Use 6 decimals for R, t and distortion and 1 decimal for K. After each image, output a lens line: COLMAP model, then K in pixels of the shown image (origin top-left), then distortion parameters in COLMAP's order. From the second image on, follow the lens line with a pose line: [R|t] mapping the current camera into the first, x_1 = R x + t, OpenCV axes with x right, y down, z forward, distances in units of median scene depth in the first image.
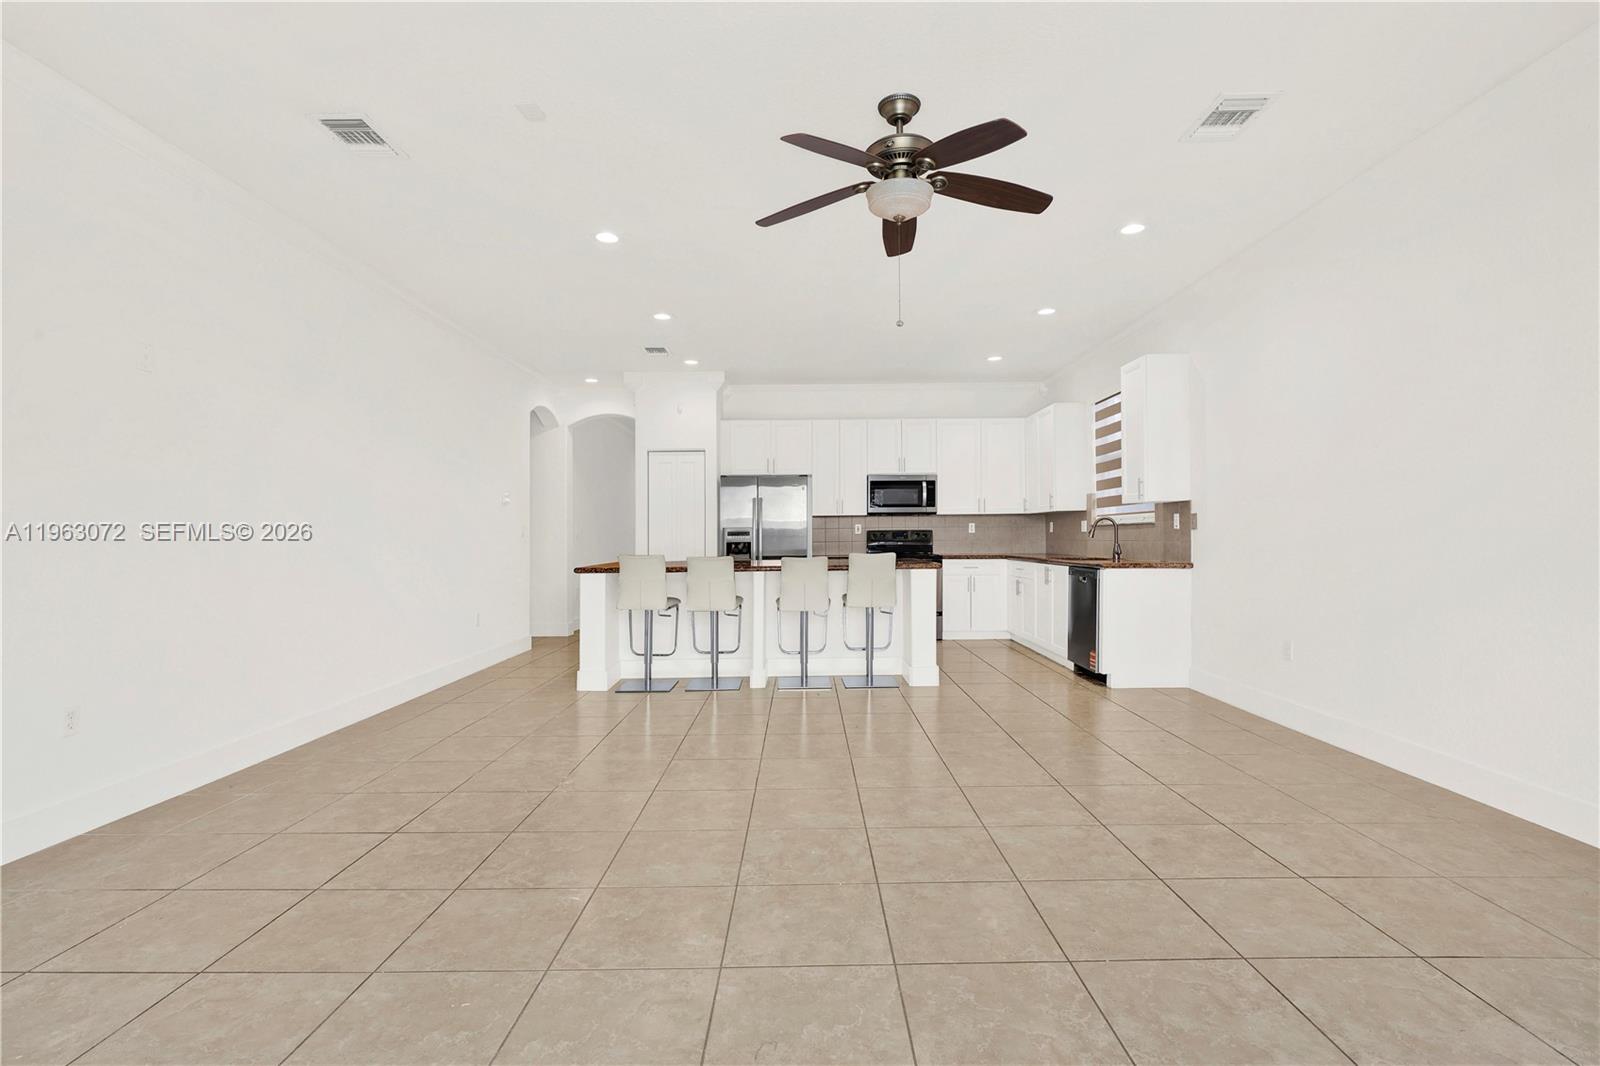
lens RADIAL K [[739.9, 0, 790.9], [0, 739.9, 537.6], [0, 0, 1]] dist [0.008525, 0.000336]
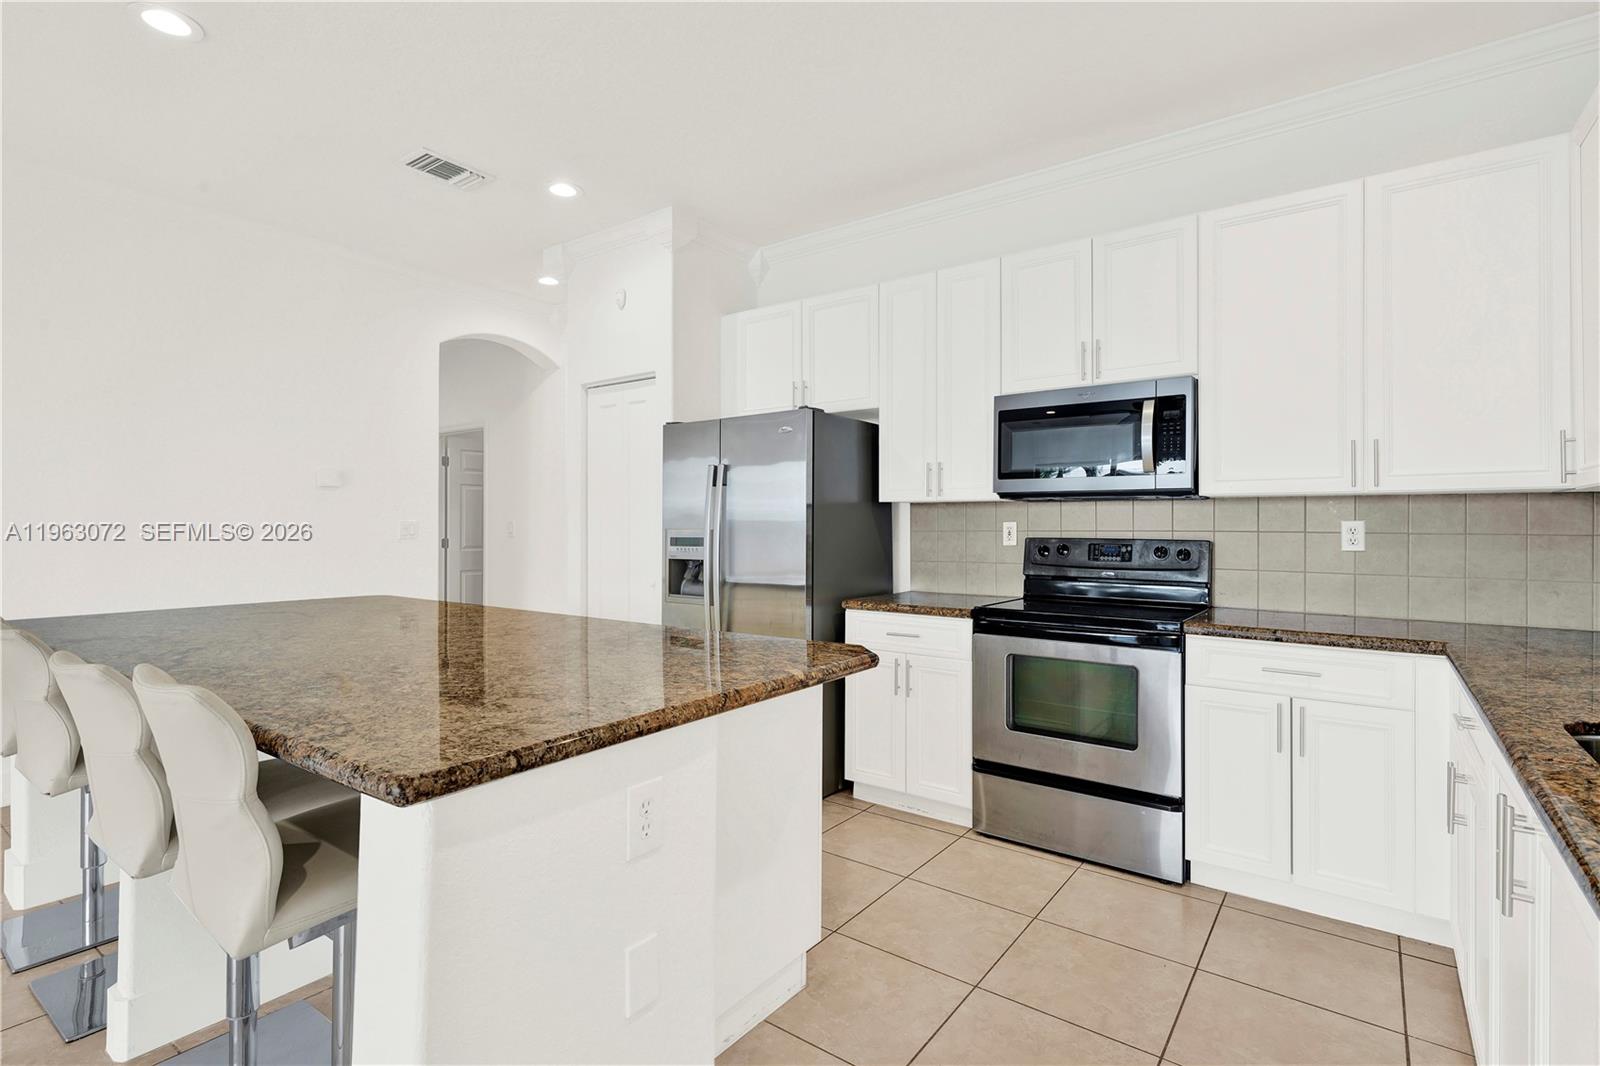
lens RADIAL K [[764.6, 0, 778.7], [0, 764.6, 521.5], [0, 0, 1]] dist [0.014031, -0.000037]
pose [[0.820866, 0.005992, -0.571089, 0.252153], [-0.009014, 0.999956, -0.002464, -0.017673], [0.571049, 0.007171, 0.820884, 0.630900]]
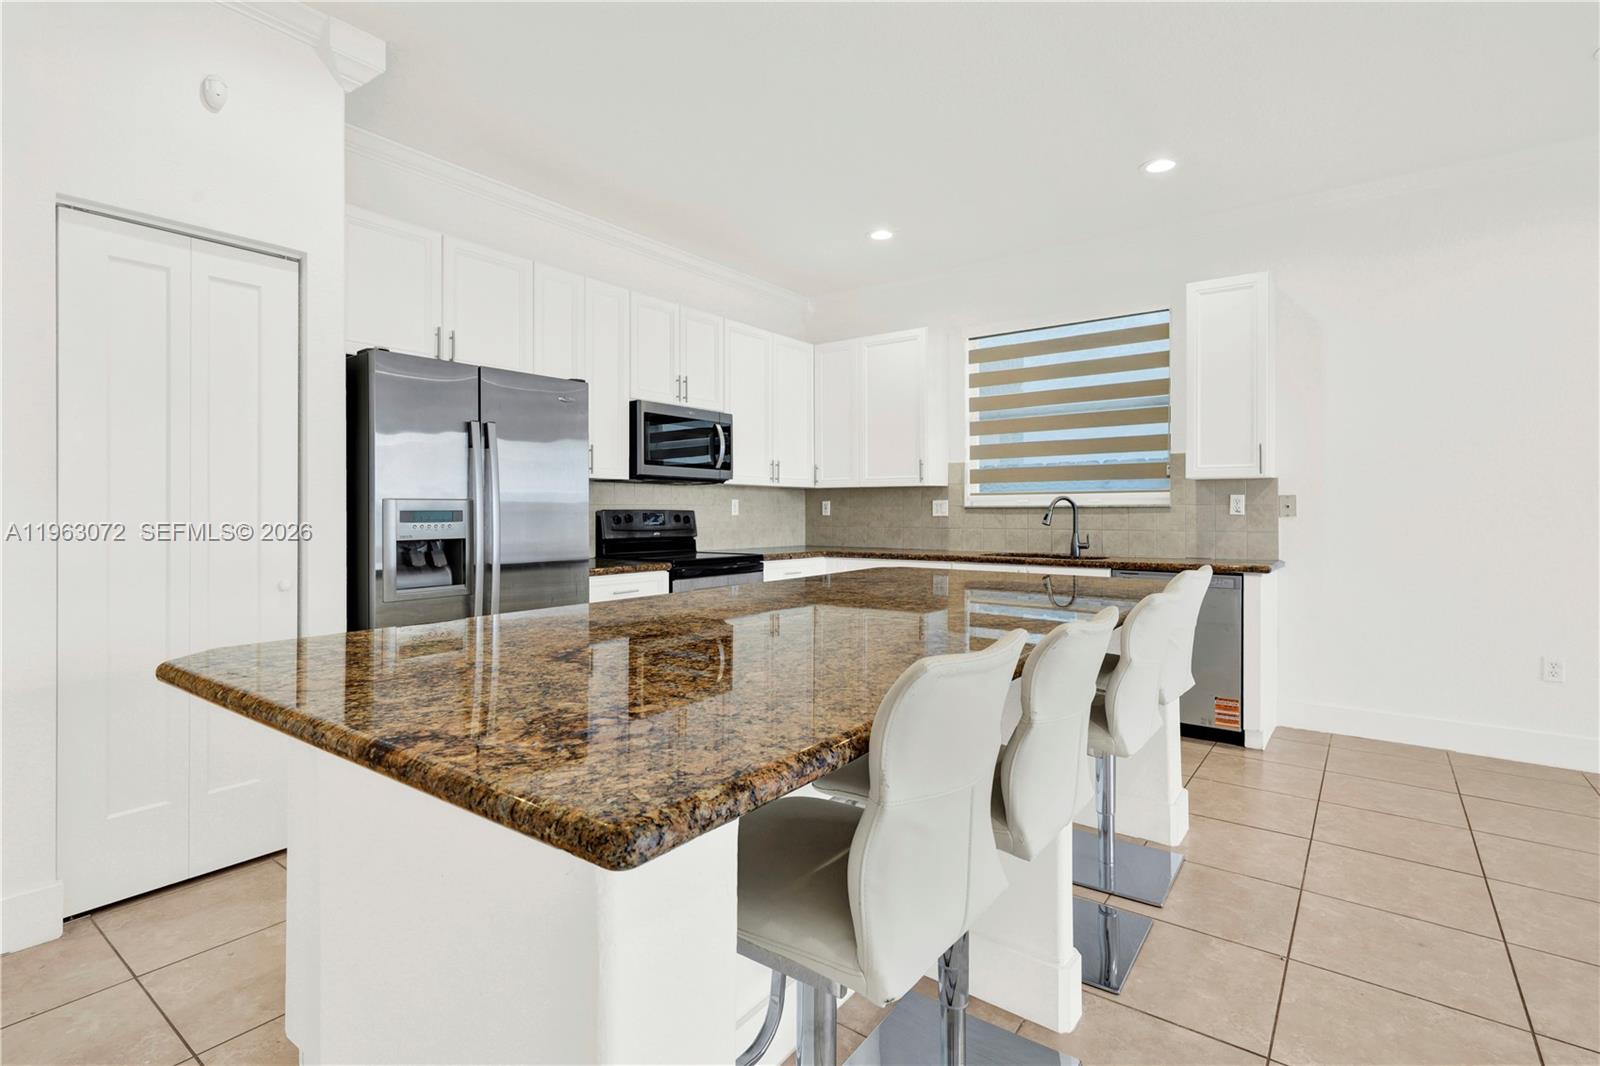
lens RADIAL K [[764.6, 0, 782.6], [0, 764.6, 513.9], [0, 0, 1]] dist [0.014031, -0.000037]
pose [[0.587157, 0.005677, 0.809453, -0.270888], [-0.003039, 0.999984, -0.004808, -0.005302], [-0.809467, 0.000363, 0.587165, 0.644165]]
